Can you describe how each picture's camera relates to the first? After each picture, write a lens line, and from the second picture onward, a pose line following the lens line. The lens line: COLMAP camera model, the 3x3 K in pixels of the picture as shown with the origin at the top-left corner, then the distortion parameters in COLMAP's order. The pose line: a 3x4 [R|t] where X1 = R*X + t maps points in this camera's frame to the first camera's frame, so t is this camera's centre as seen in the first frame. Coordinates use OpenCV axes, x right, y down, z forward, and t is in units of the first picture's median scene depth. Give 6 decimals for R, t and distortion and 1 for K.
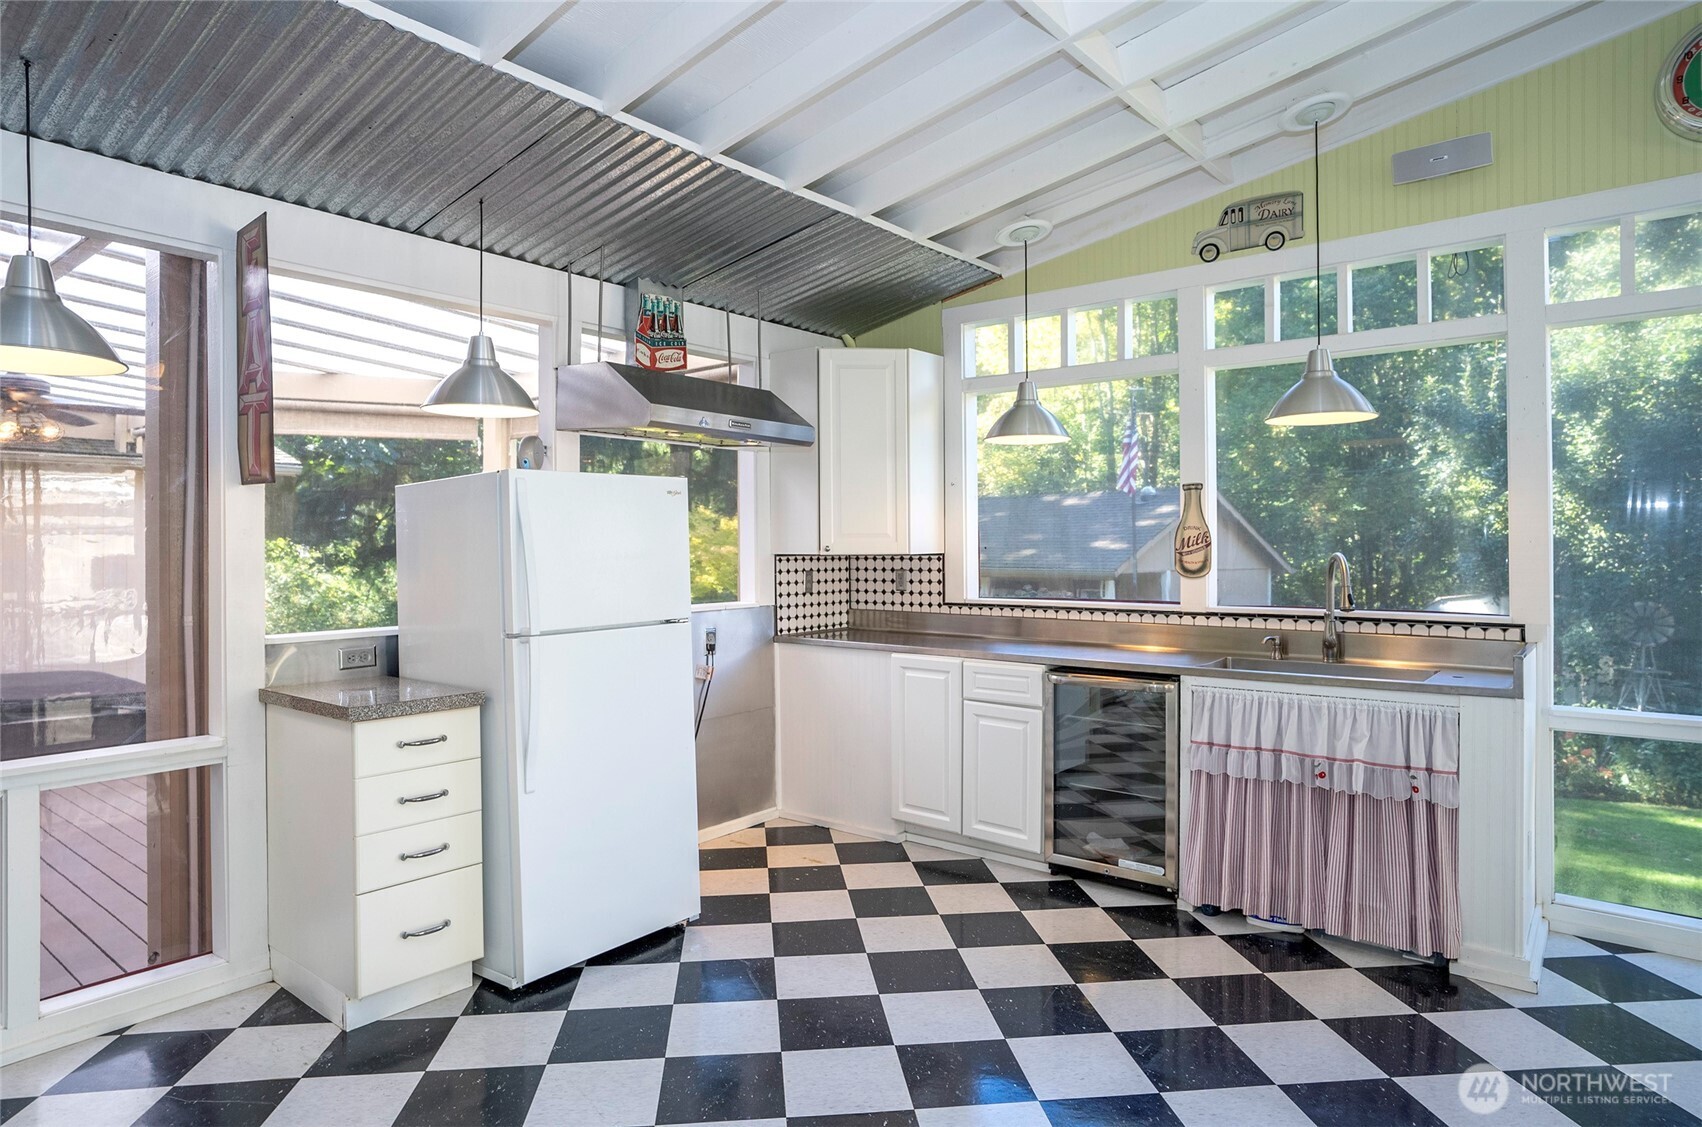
lens RADIAL K [[965.6, 0, 850.1], [0, 965.6, 540.4], [0, 0, 1]] dist [-0.029882, 0.036794]
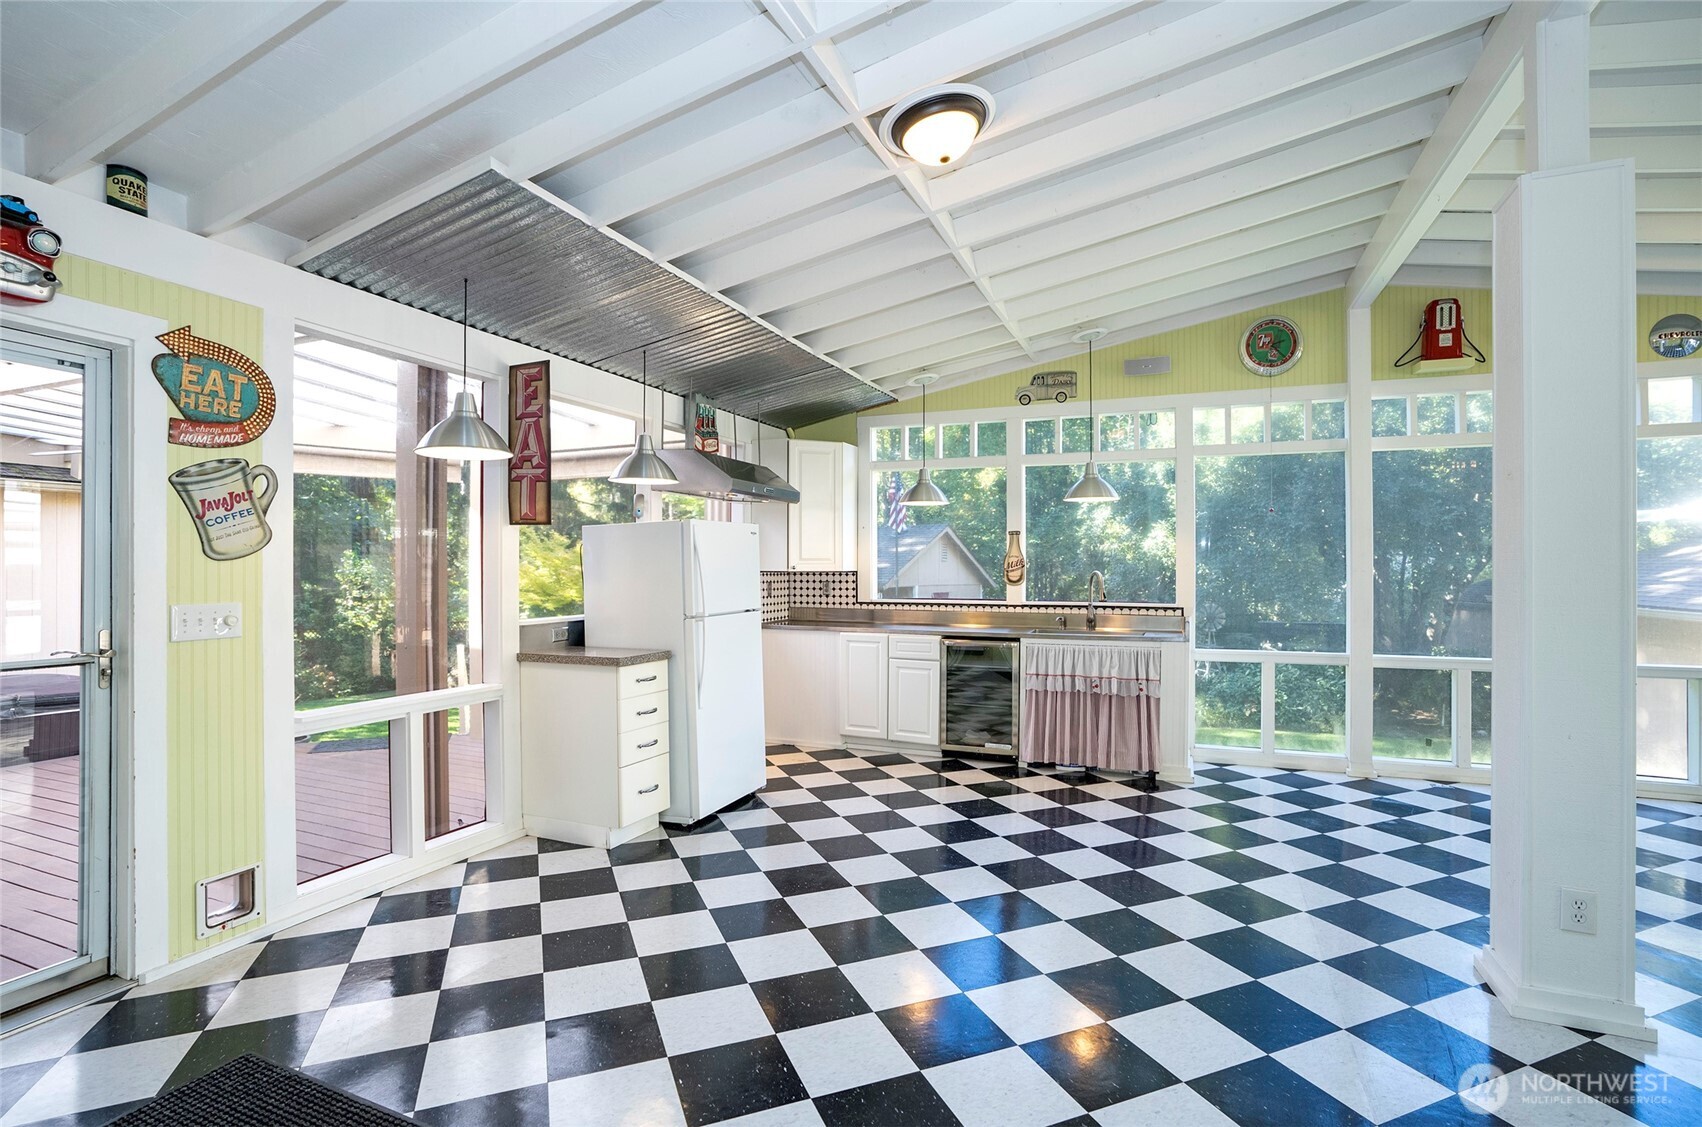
lens RADIAL K [[798.5, 0, 851.0], [0, 798.5, 563.5], [0, 0, 1]] dist [-0.001251, 0.000465]
pose [[0.960437, 0.006362, 0.278424, -0.345612], [-0.006681, 0.999978, 0.000195, 0.001235], [-0.278417, -0.002048, 0.960458, -0.322567]]
